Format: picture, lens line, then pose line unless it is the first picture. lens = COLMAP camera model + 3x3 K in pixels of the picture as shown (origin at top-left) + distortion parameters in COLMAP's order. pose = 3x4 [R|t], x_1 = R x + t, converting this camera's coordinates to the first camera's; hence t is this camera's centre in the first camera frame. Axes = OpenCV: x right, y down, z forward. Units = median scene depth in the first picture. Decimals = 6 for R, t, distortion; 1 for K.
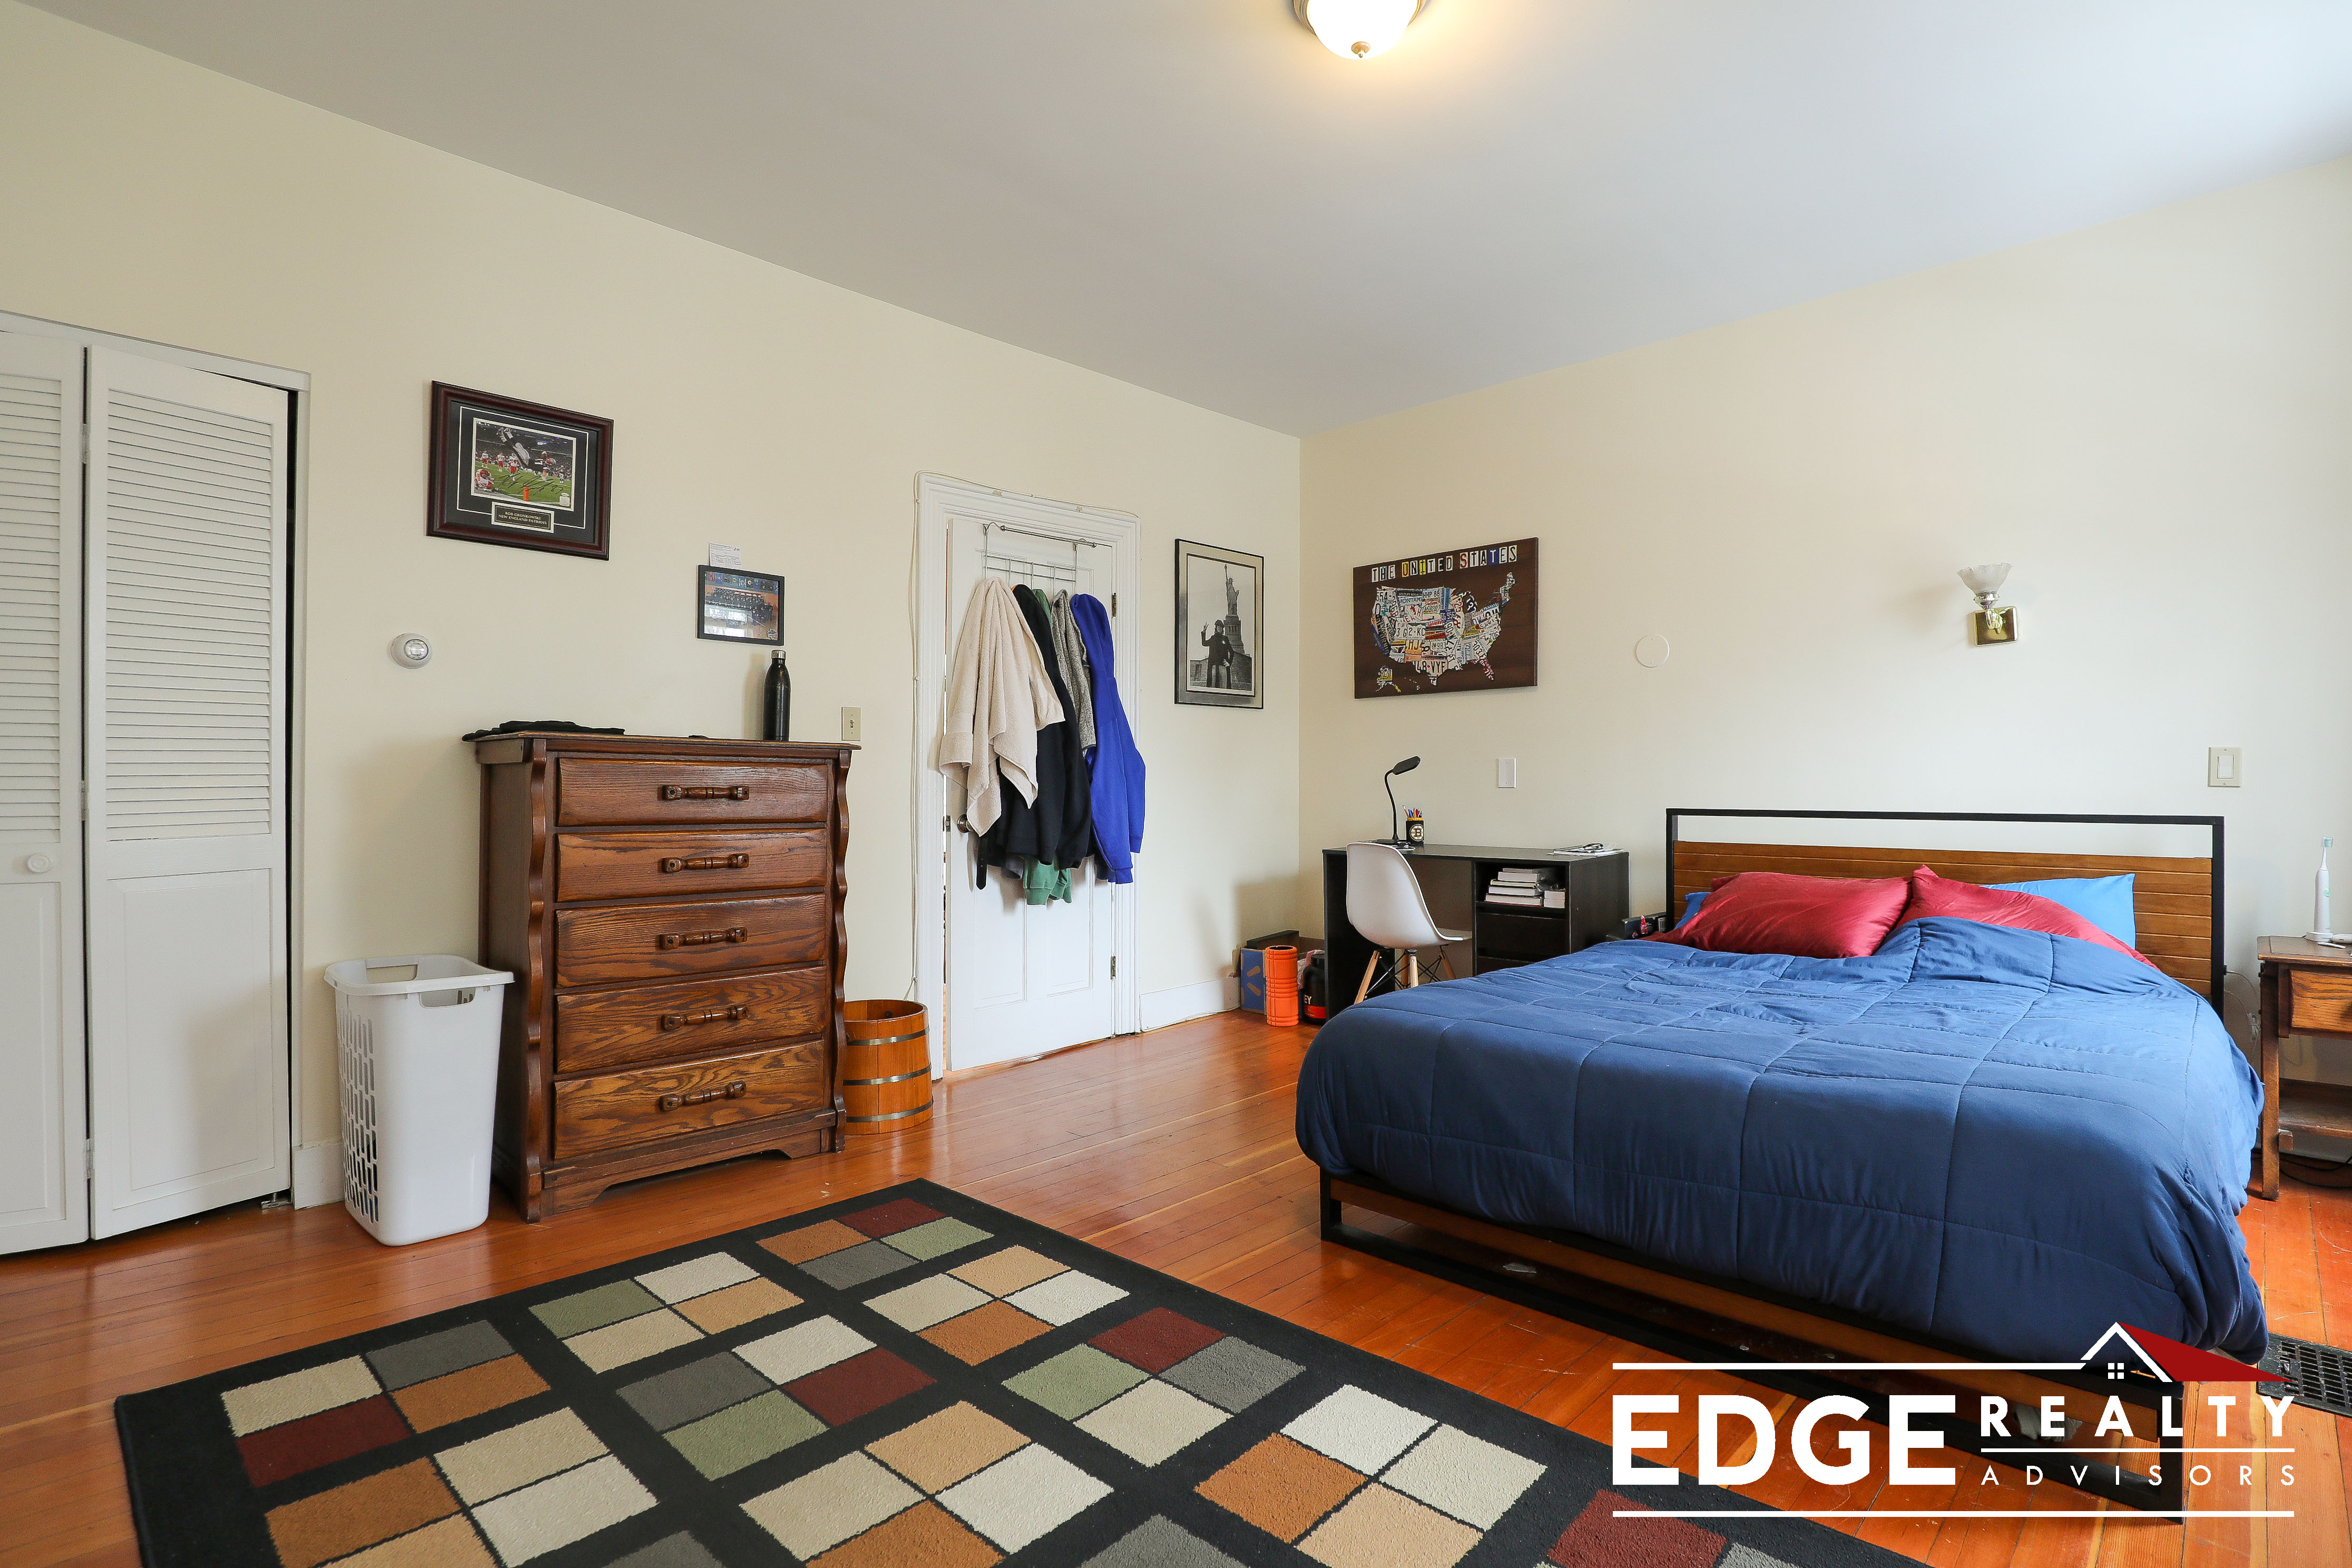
lens RADIAL K [[1089.7, 0, 1193.5], [0, 1089.7, 788.2], [0, 0, 1]] dist [-0.025889, -0.000144]
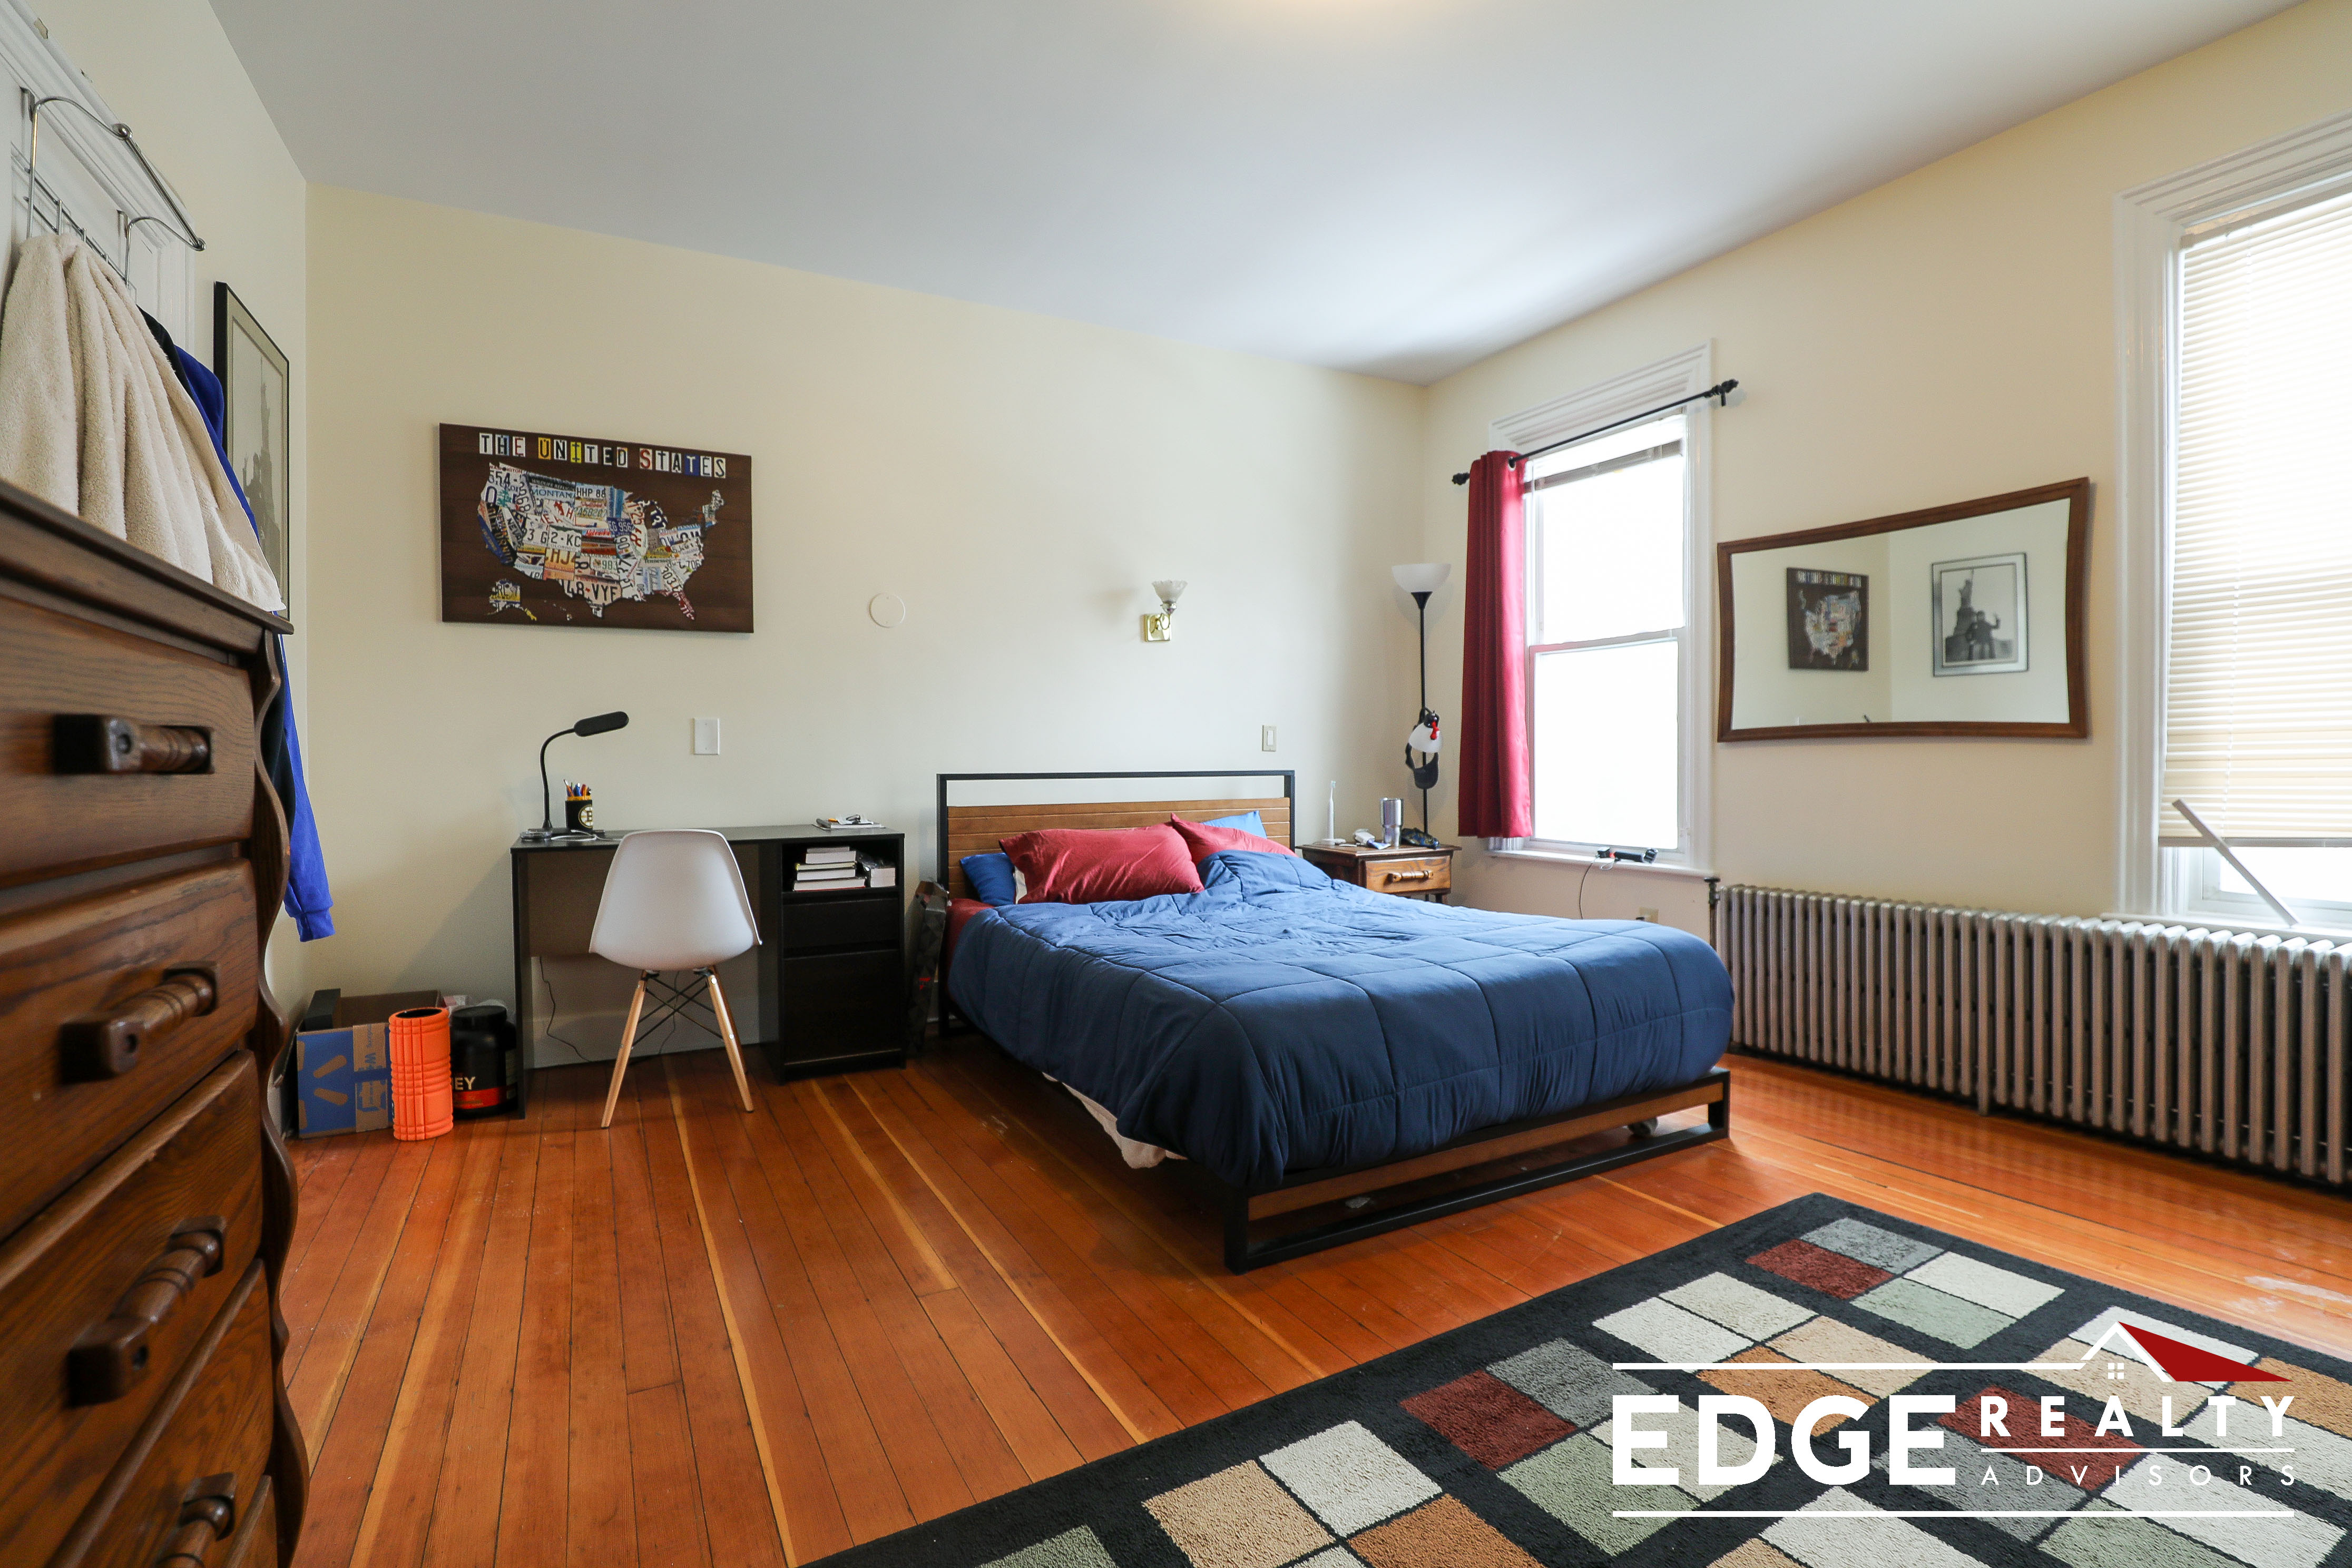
lens RADIAL K [[1089.7, 0, 1189.0], [0, 1089.7, 774.5], [0, 0, 1]] dist [-0.025889, -0.000144]
pose [[0.322640, -0.017523, 0.946359, -0.355102], [0.008303, 0.999843, 0.015682, 0.004812], [-0.946485, 0.002797, 0.322735, 0.390104]]
